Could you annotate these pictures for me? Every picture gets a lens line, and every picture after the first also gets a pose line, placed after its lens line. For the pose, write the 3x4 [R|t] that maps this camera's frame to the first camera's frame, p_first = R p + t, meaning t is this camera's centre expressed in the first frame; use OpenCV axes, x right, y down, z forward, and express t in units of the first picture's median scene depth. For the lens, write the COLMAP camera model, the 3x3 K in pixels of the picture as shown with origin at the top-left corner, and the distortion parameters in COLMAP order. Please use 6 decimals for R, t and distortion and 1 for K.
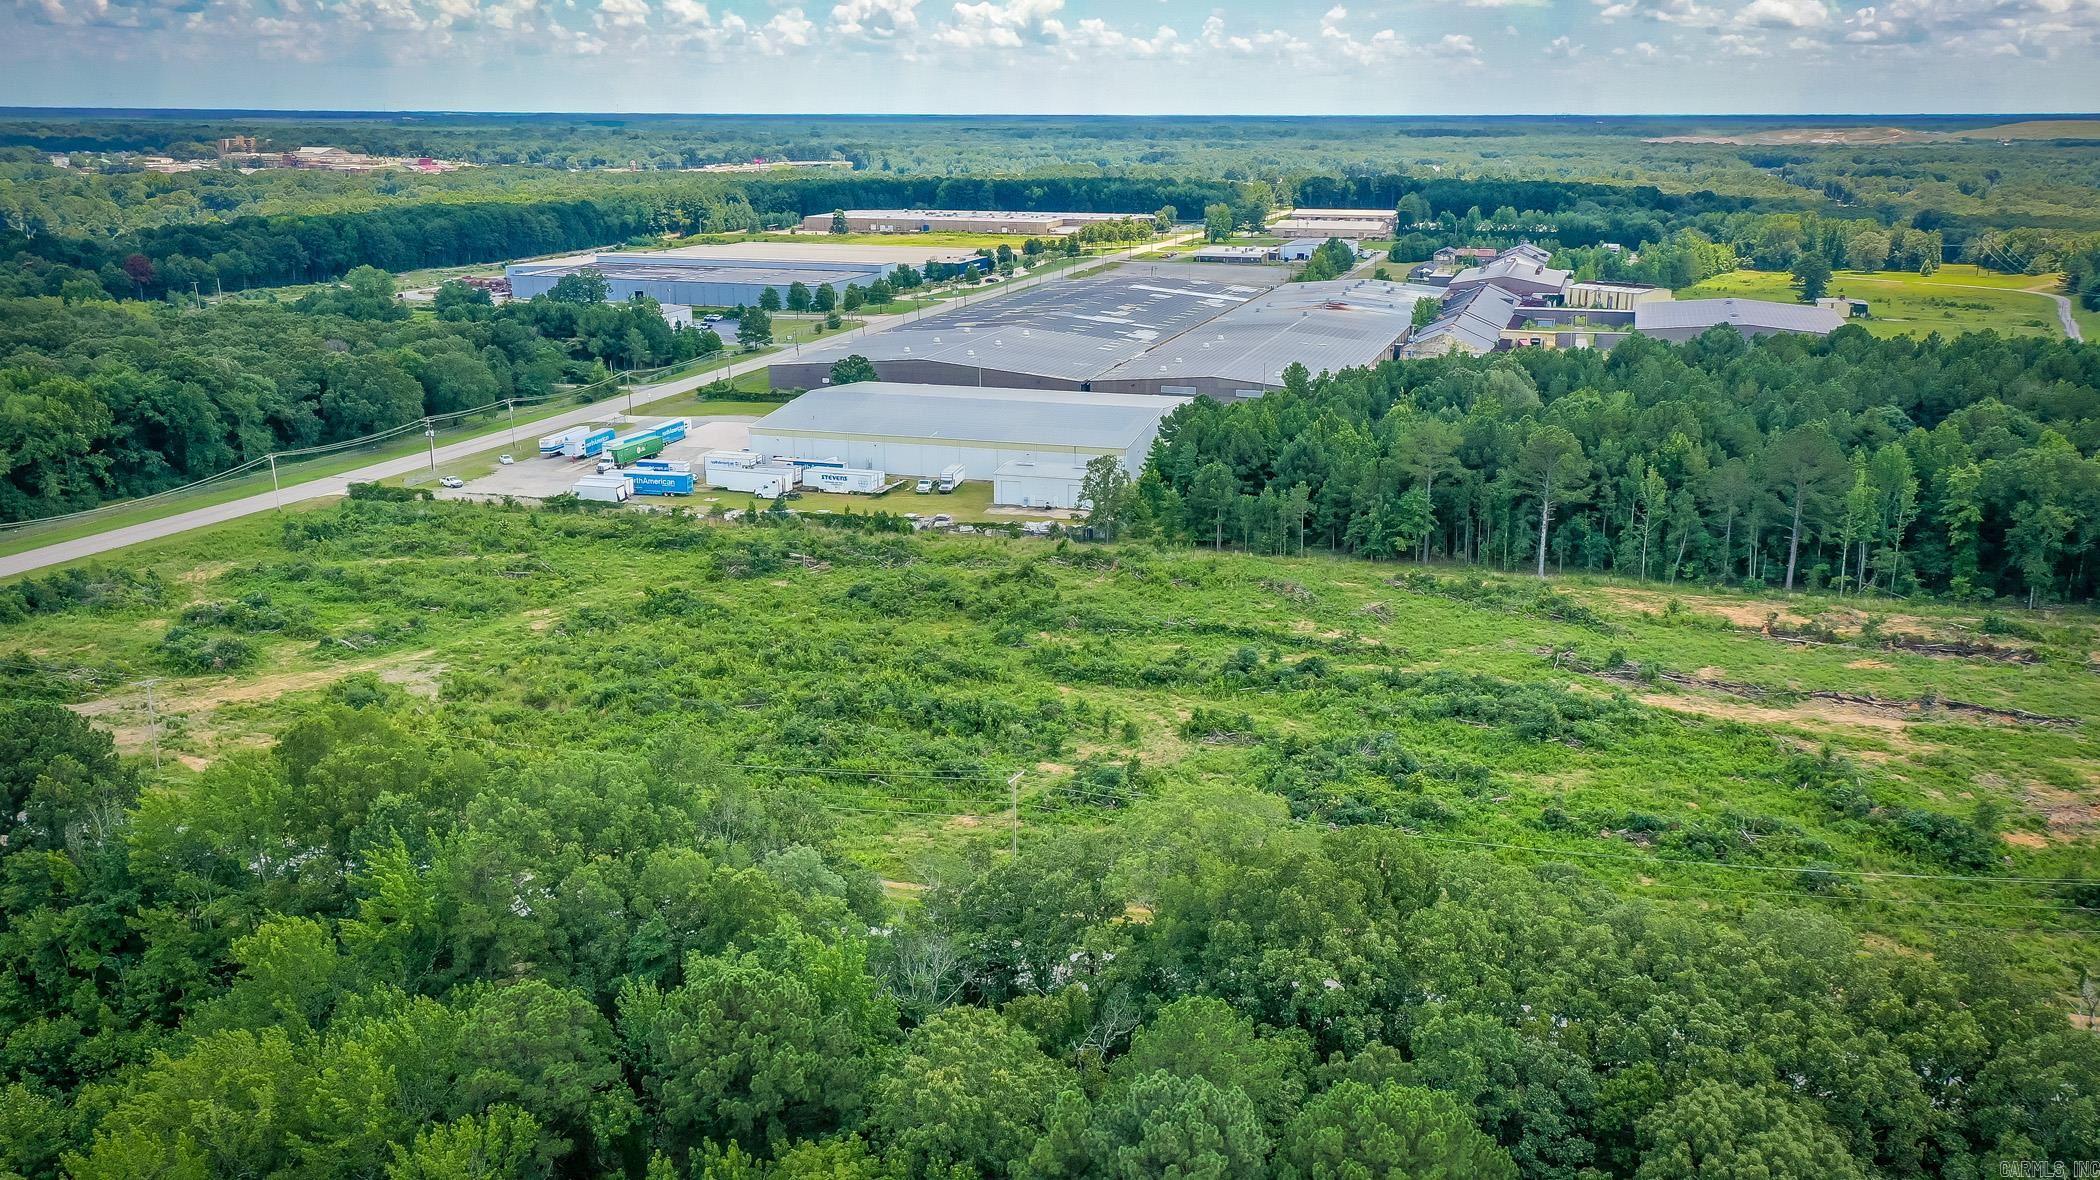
lens RADIAL K [[1743.4, 0, 1066.8], [0, 1743.4, 592.1], [0, 0, 1]] dist [0.029457, 0.001865]
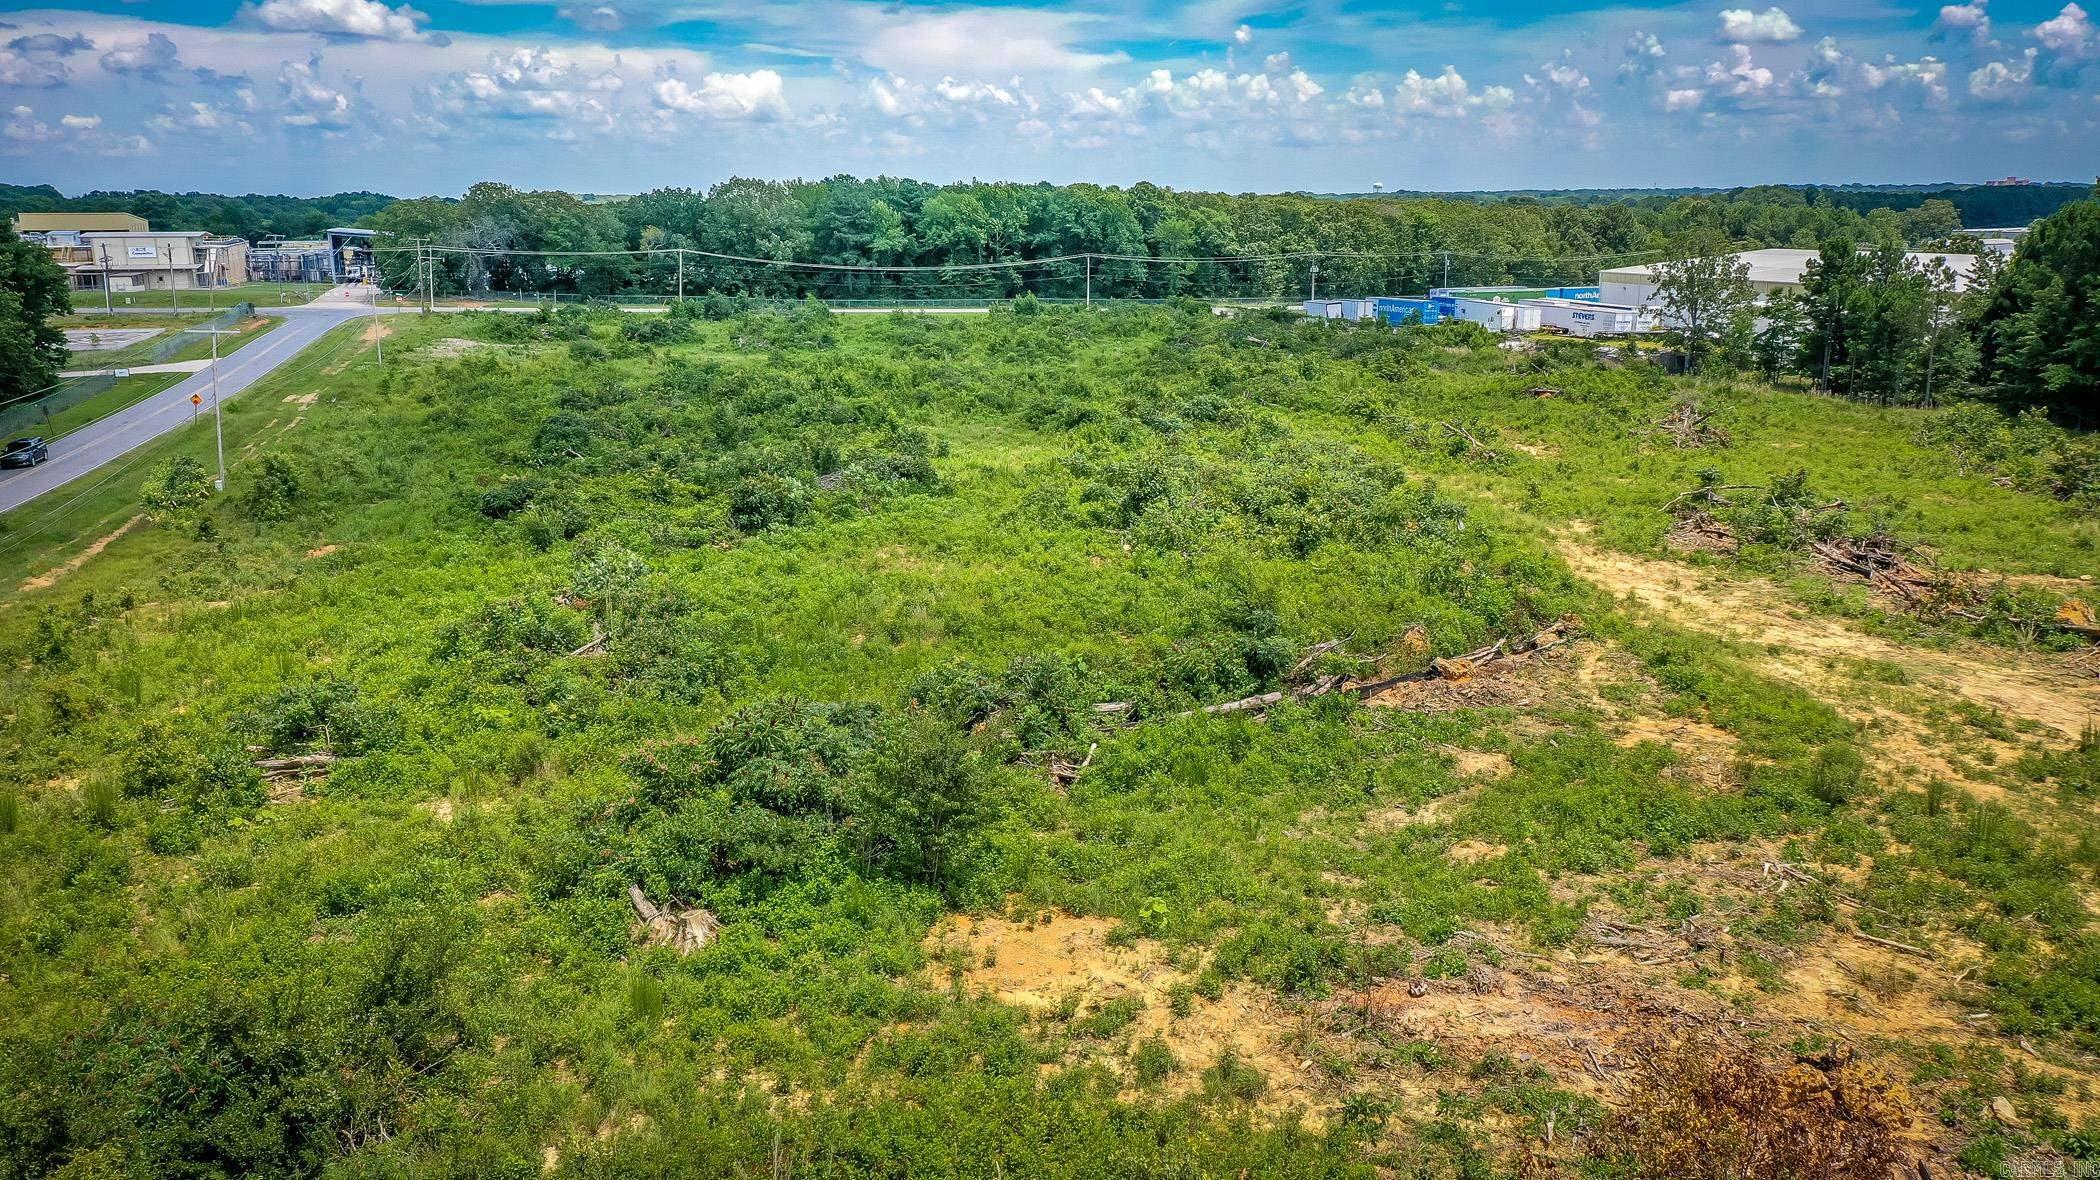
lens RADIAL K [[1674.0, 0, 1044.0], [0, 1674.0, 590.4], [0, 0, 1]] dist [0.004734, 0.001243]
pose [[0.541589, 0.180593, -0.821016, 0.455254], [-0.209073, 0.974901, 0.076525, 0.053780], [0.814230, 0.130207, 0.565752, 0.572171]]
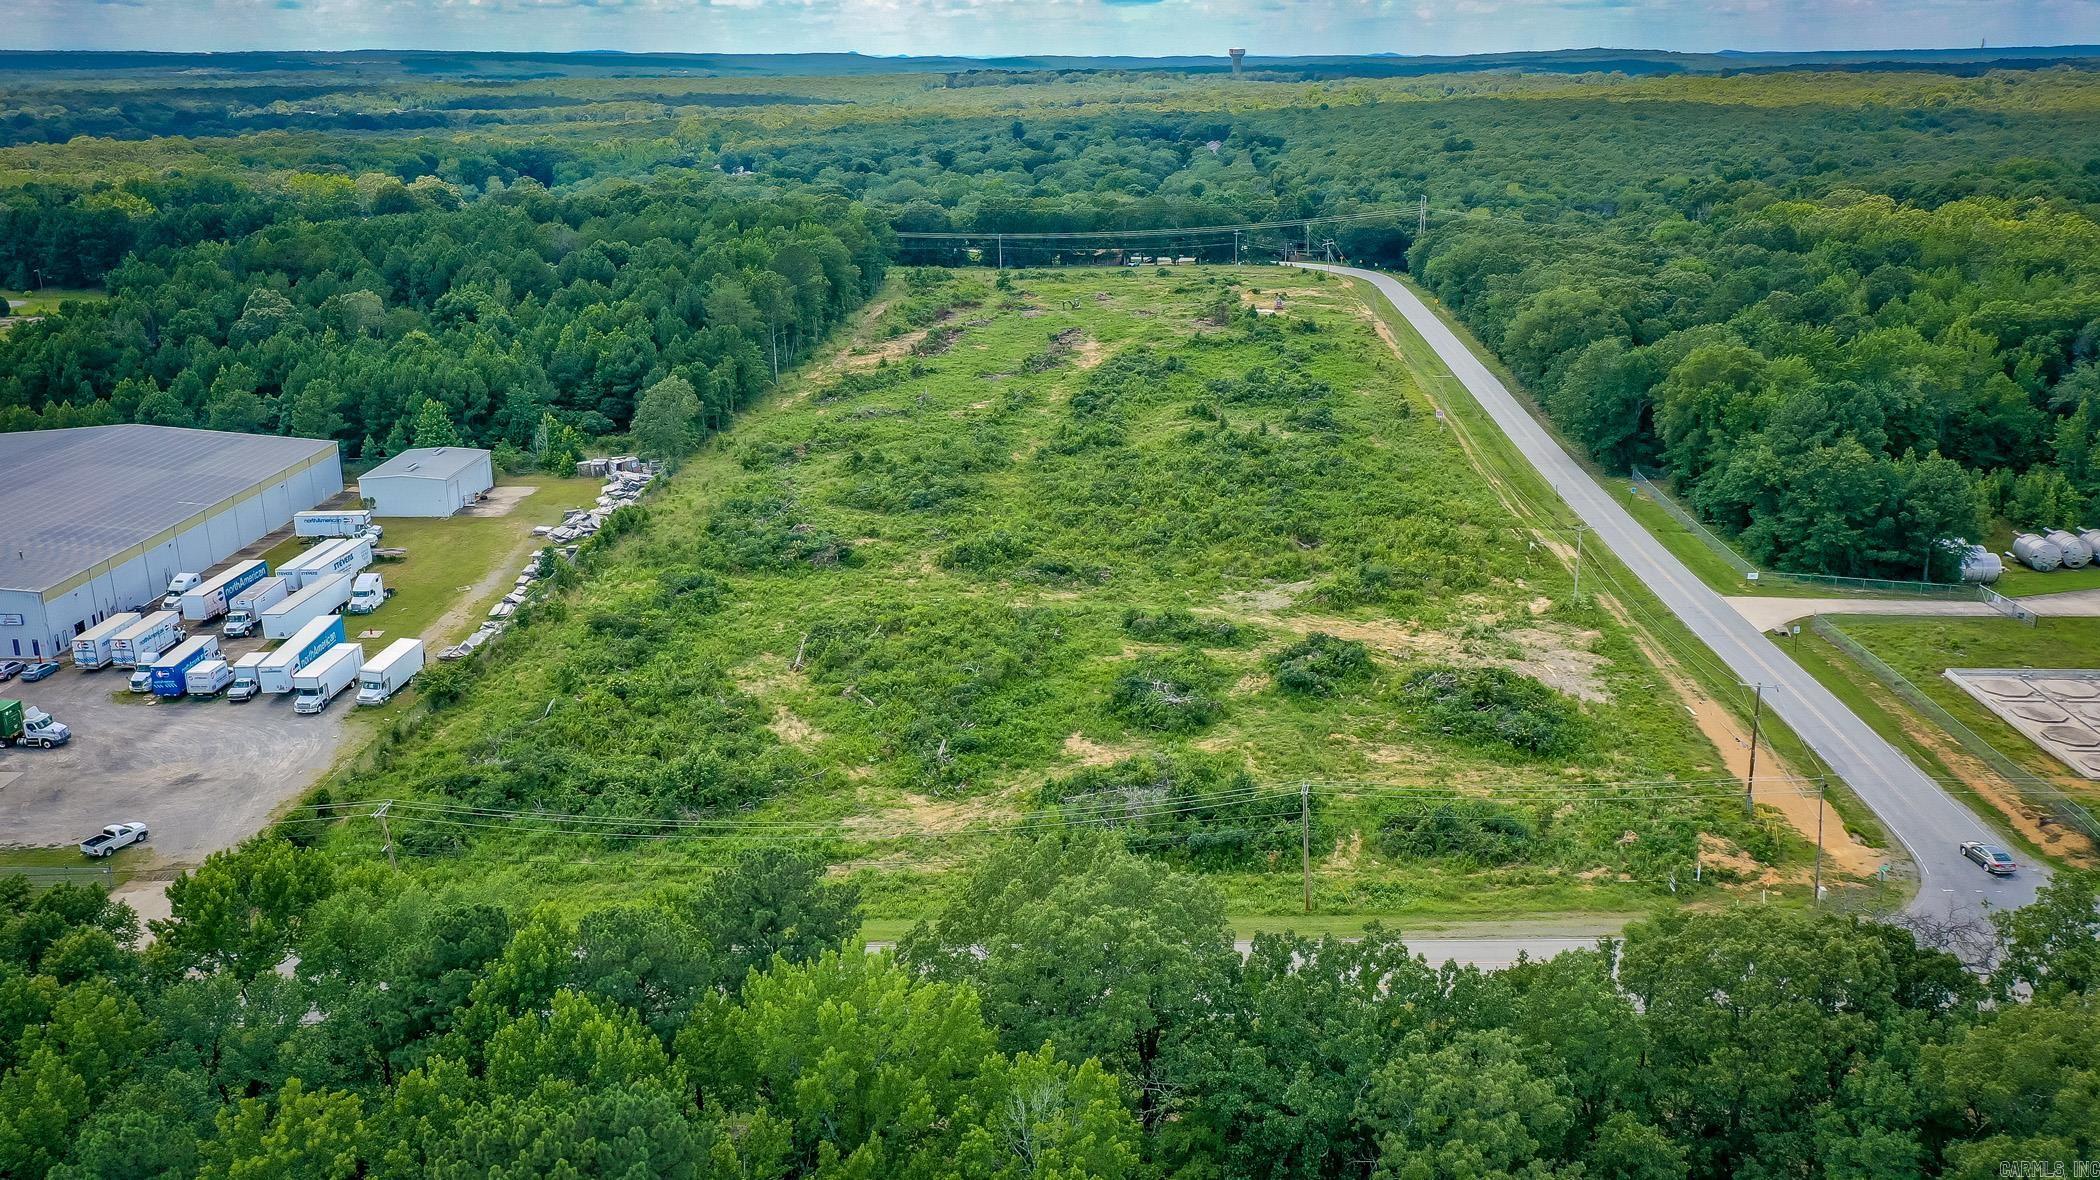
lens RADIAL K [[1707.5, 0, 1056.2], [0, 1707.5, 590.0], [0, 0, 1]] dist [0.021862, 0.008281]
pose [[-0.251221, -0.289348, 0.923670, -1.100580], [0.257653, 0.899854, 0.351964, -0.292550], [-0.933008, 0.326406, -0.151510, 1.116220]]
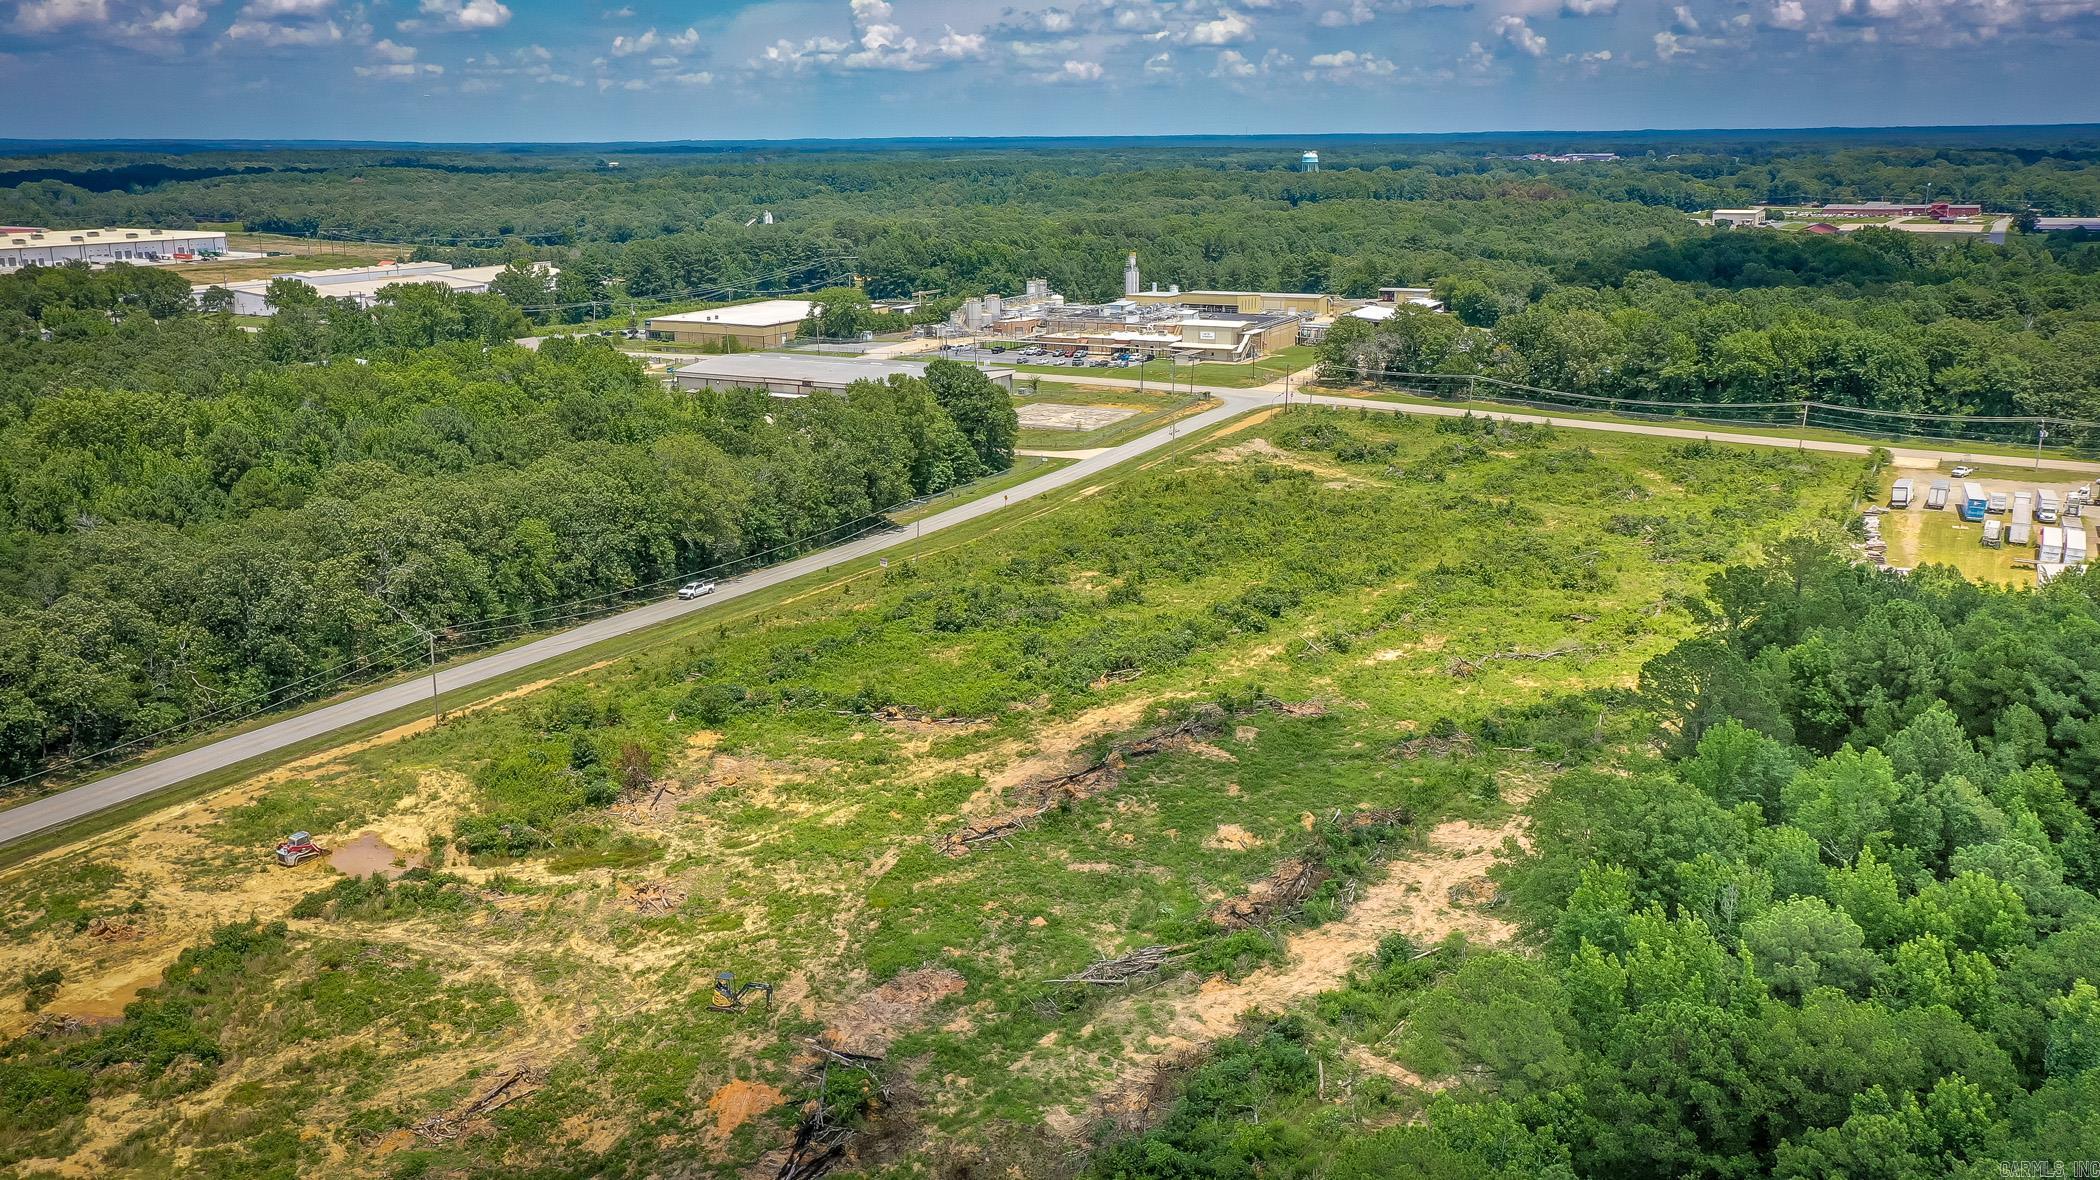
lens RADIAL K [[1702.8, 0, 1049.5], [0, 1702.8, 578.1], [0, 0, 1]] dist [0.028948, -0.001000]
pose [[-0.204458, 0.244281, -0.947905, 1.007472], [-0.249611, 0.923338, 0.291790, -0.226213], [0.946515, 0.296266, -0.127809, 0.866139]]
